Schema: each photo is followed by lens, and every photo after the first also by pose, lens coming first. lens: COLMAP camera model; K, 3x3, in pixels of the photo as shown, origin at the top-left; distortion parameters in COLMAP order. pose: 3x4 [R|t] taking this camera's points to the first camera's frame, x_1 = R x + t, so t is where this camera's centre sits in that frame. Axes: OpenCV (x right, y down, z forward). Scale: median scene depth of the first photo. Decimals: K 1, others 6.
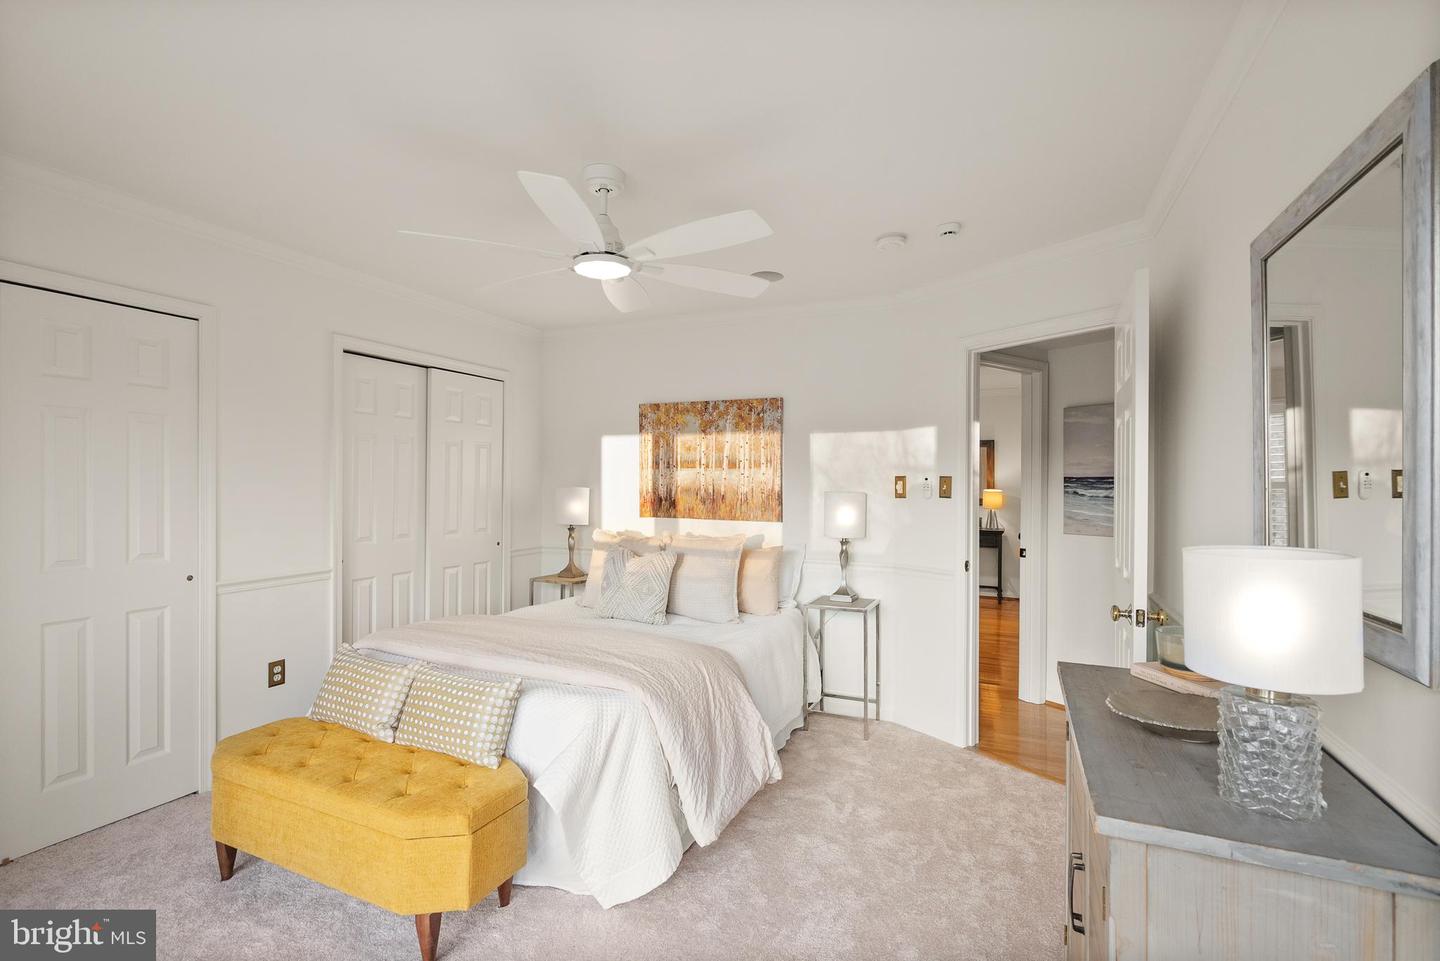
lens RADIAL K [[659.8, 0, 720.0], [0, 659.8, 480.5], [0, 0, 1]] dist [-0.000413, -0.000345]
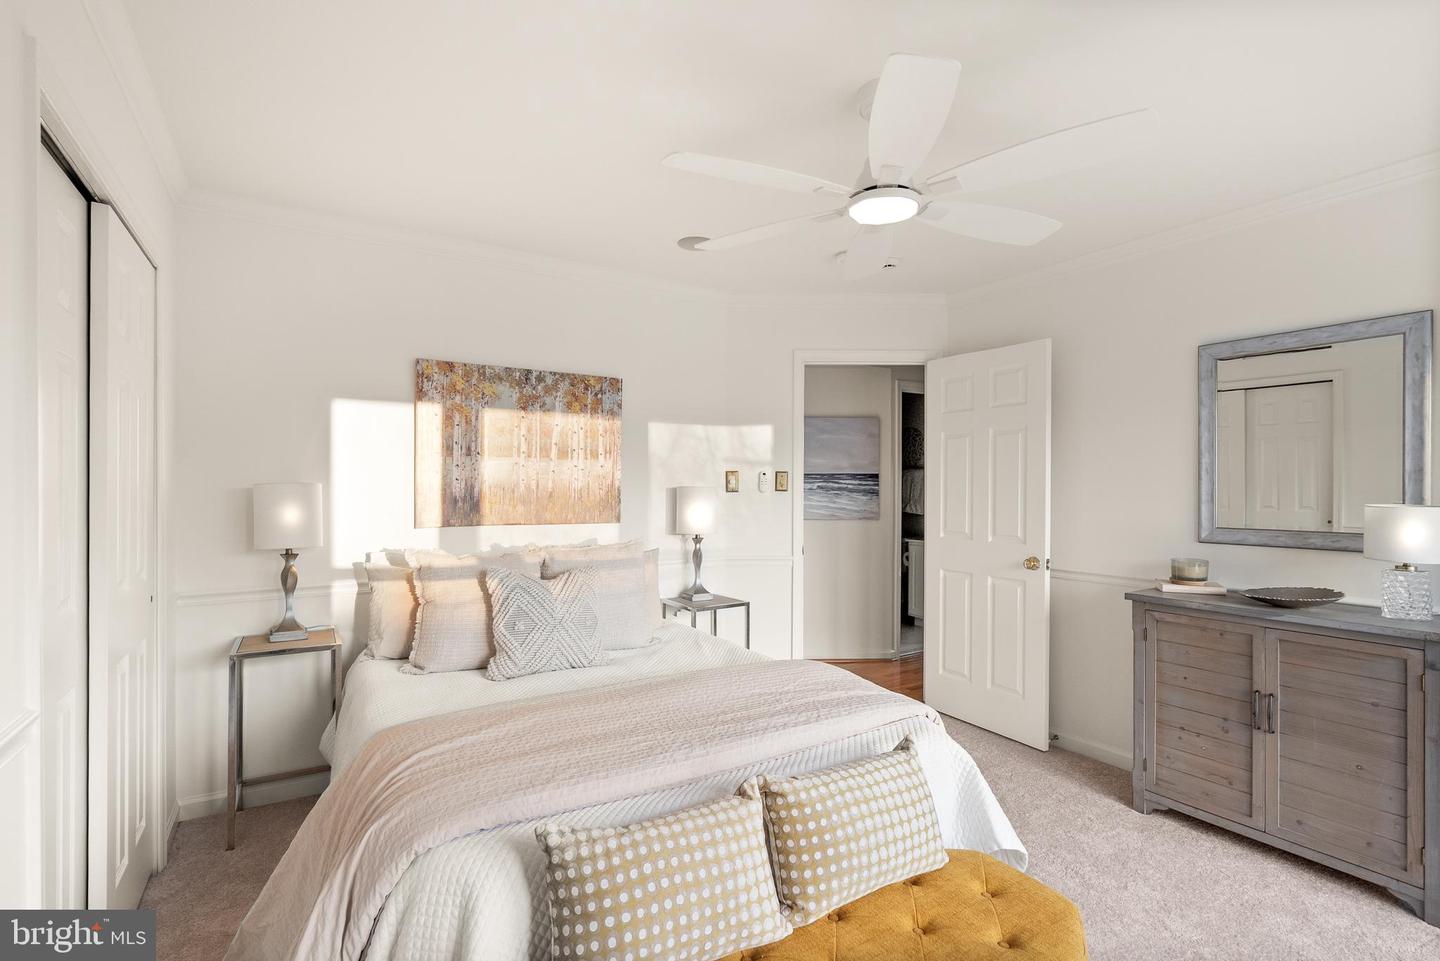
lens RADIAL K [[659.8, 0, 720.0], [0, 659.8, 480.5], [0, 0, 1]] dist [-0.000413, -0.000345]
pose [[0.557988, 0.001813, 0.829847, -0.531952], [-0.001073, 0.999998, -0.001463, 0.008853], [-0.829848, -0.000074, 0.557989, 0.394017]]
